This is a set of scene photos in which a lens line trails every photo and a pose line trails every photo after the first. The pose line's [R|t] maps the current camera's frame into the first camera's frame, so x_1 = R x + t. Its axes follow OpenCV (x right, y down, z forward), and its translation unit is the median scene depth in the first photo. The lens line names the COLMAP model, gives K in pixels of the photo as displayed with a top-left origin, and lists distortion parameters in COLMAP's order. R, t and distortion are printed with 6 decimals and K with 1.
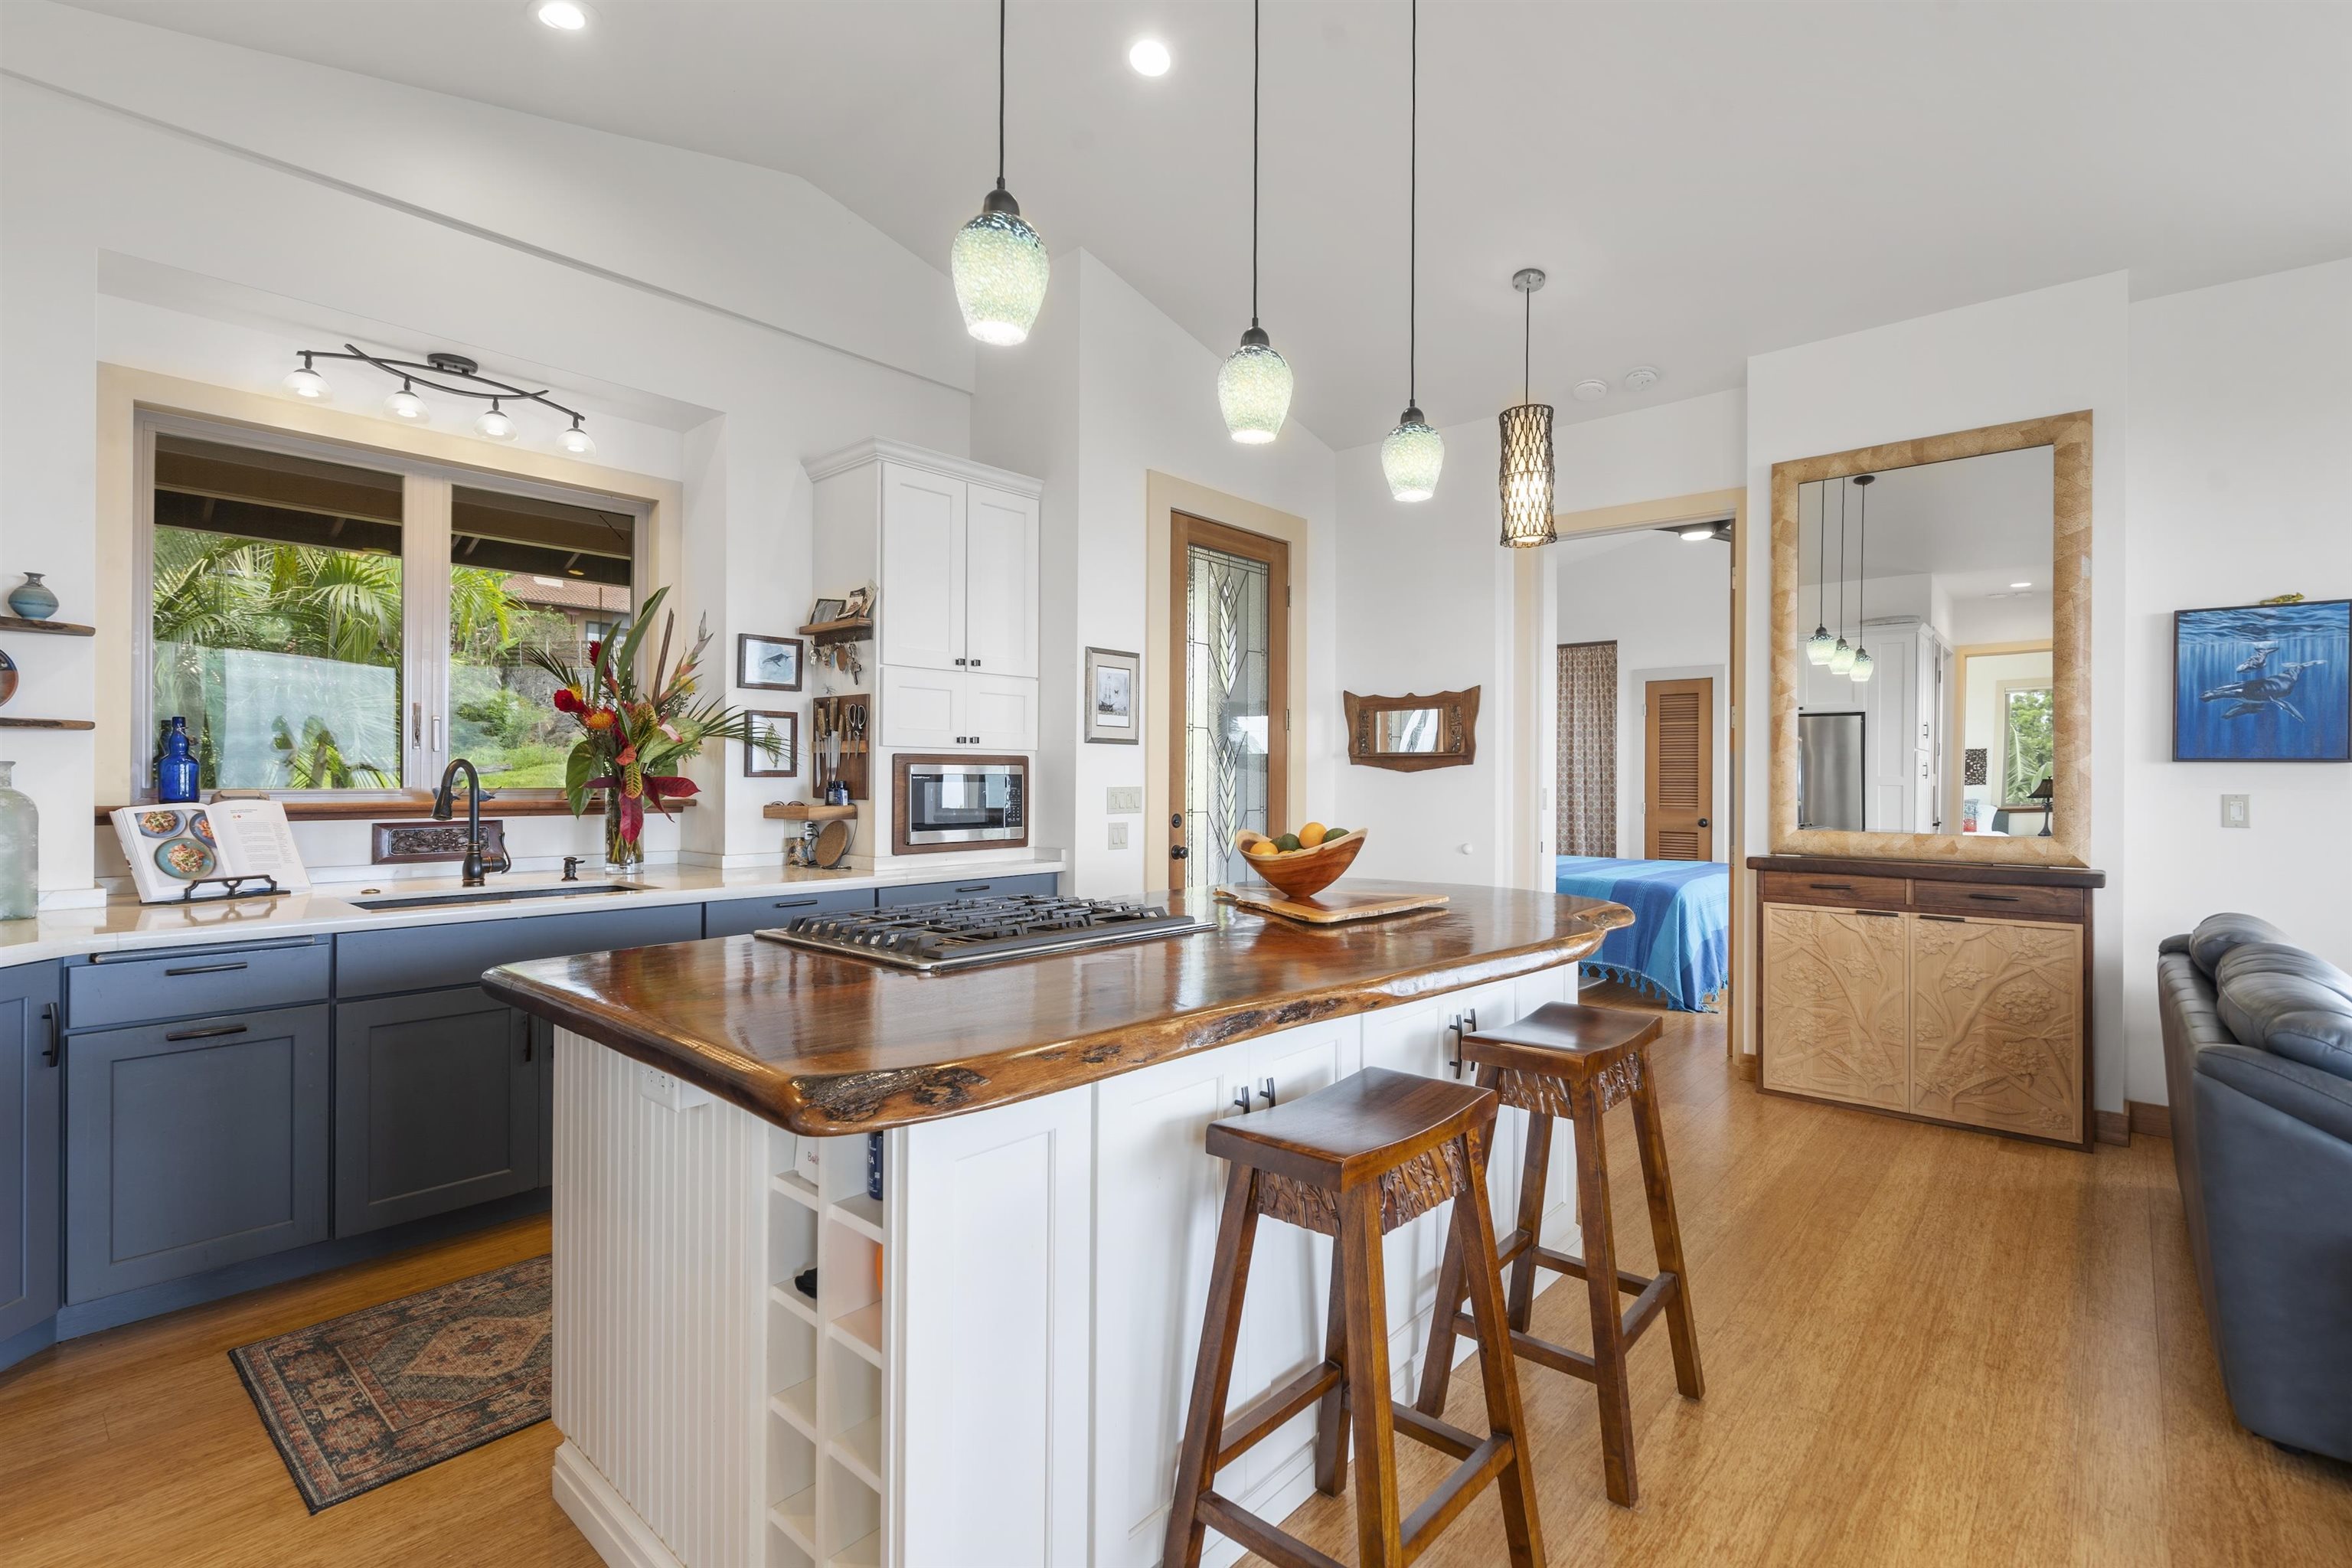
lens RADIAL K [[1077.0, 0, 1164.6], [0, 1077.0, 768.7], [0, 0, 1]] dist [-0.001320, 0.000897]
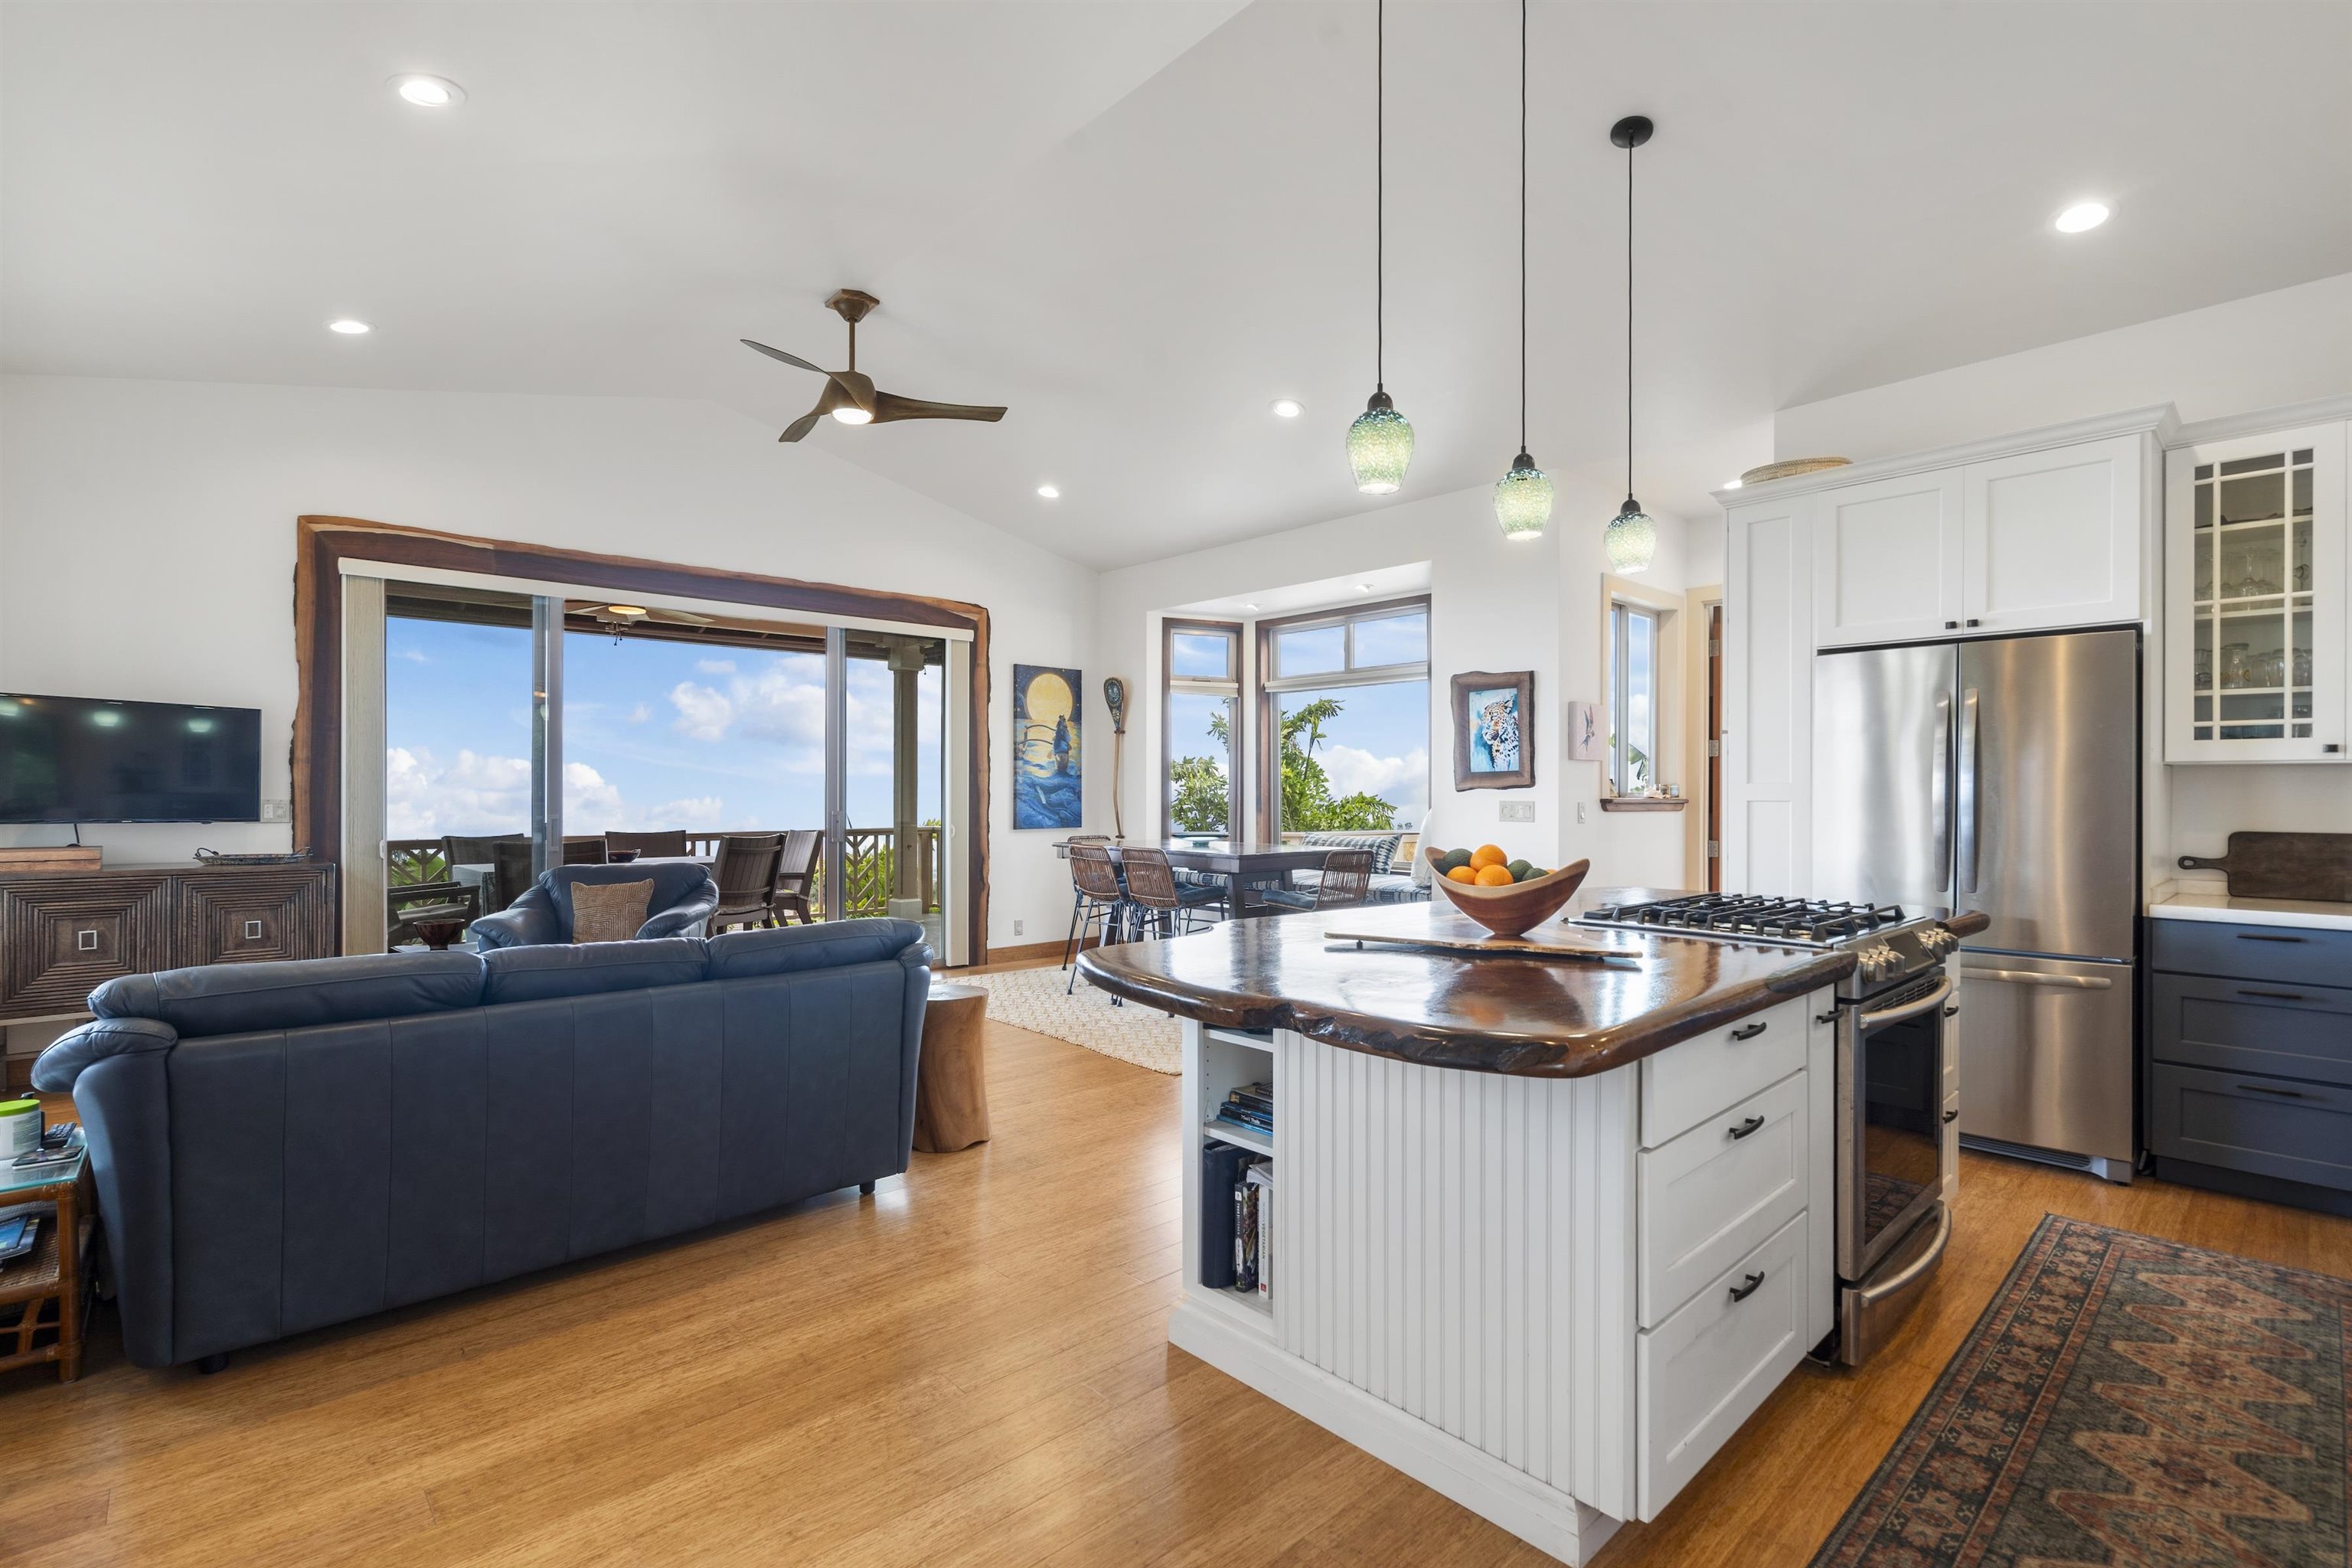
lens RADIAL K [[1077.0, 0, 1171.0], [0, 1077.0, 788.3], [0, 0, 1]] dist [-0.001320, 0.000897]
pose [[-0.994973, -0.007798, 0.099841, 0.221900], [-0.008792, 0.999916, -0.009514, 0.011722], [-0.099758, -0.010344, -0.994958, 1.380408]]
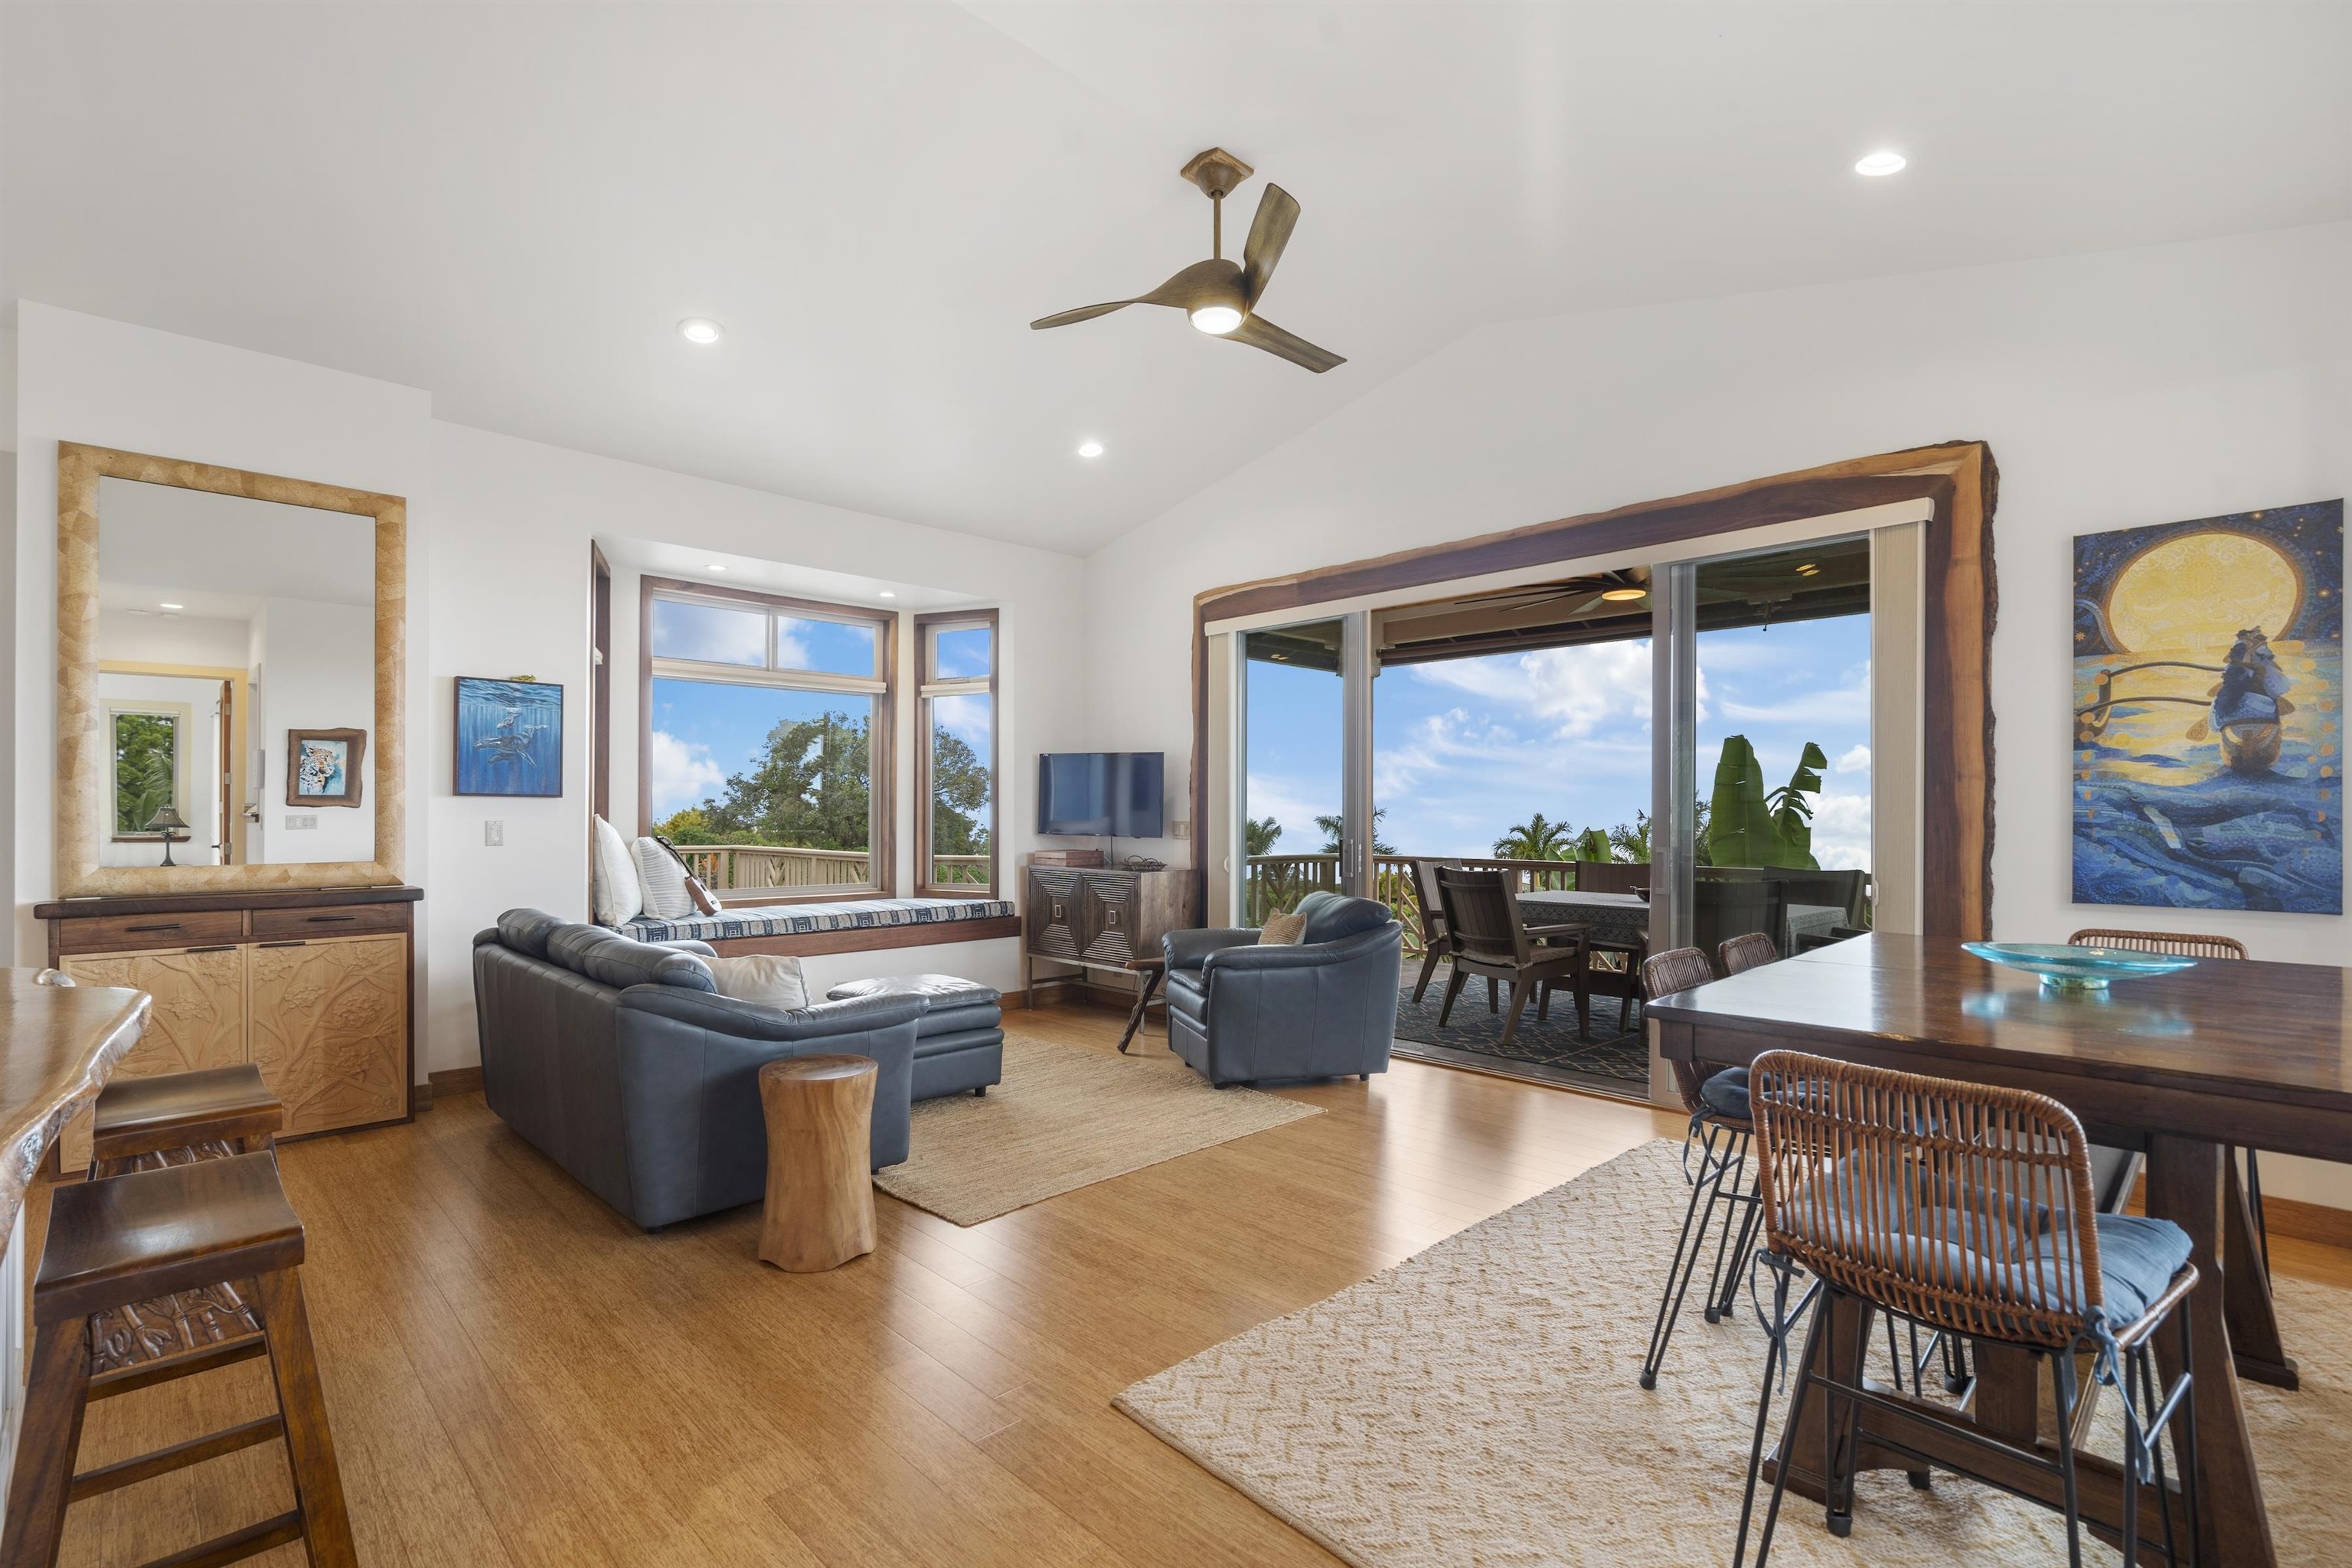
lens RADIAL K [[1077.0, 0, 1180.0], [0, 1077.0, 812.8], [0, 0, 1]] dist [-0.001320, 0.000897]
pose [[0.068125, -0.009272, 0.997634, -0.258885], [-0.009305, 0.999907, 0.009928, -0.006759], [-0.997633, -0.009959, 0.068032, 0.065295]]
